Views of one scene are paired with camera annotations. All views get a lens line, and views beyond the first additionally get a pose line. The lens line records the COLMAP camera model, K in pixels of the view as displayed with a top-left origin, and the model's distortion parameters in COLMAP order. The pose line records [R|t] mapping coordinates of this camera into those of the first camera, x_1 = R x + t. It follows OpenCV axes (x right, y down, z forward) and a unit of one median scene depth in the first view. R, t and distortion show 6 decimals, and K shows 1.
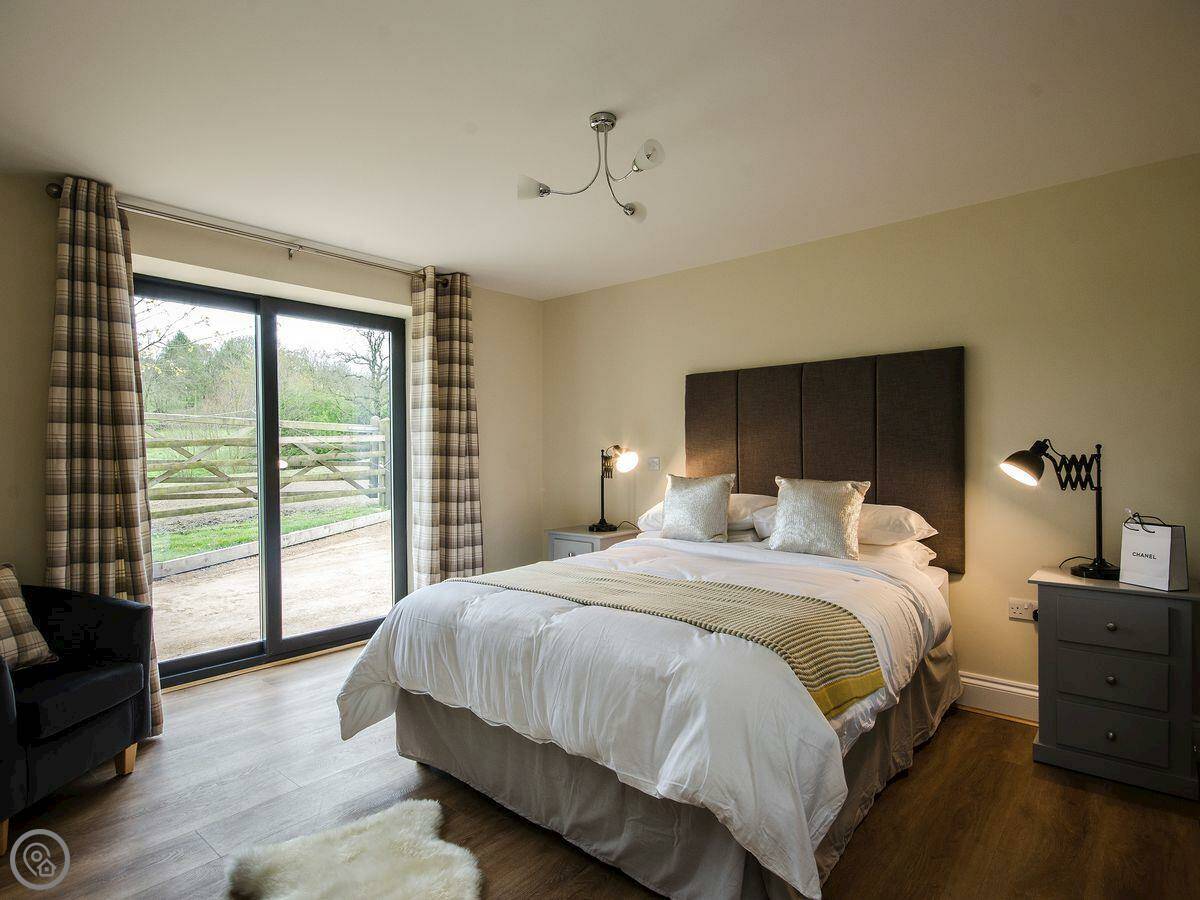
lens RADIAL K [[661.1, 0, 603.5], [0, 661.1, 448.0], [0, 0, 1]] dist [-0.000862, 0.003633]
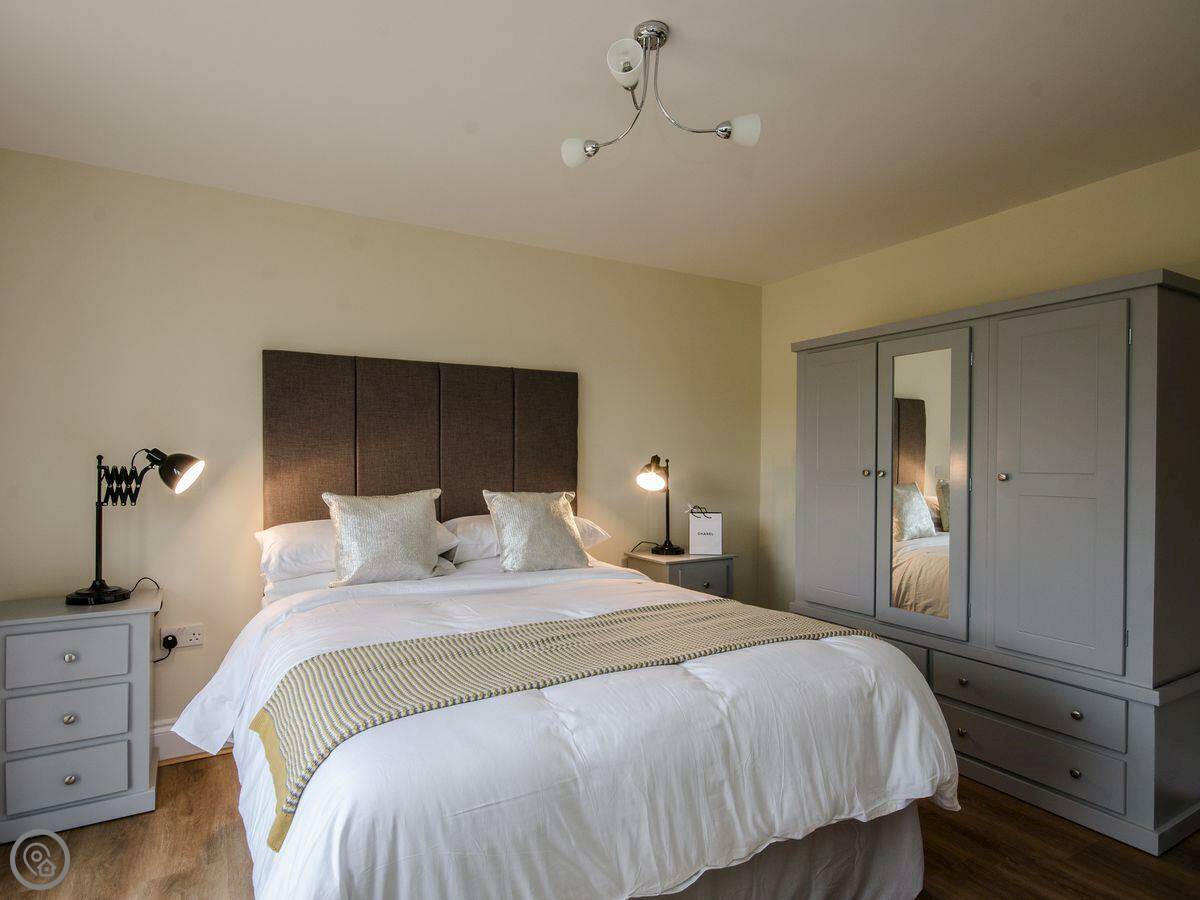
lens RADIAL K [[661.1, 0, 579.3], [0, 661.1, 465.9], [0, 0, 1]] dist [-0.000862, 0.003633]
pose [[0.332112, 0.005736, 0.943223, -0.510450], [-0.011764, 0.999929, -0.001938, 0.010454], [-0.943167, -0.010452, 0.332155, 0.566118]]
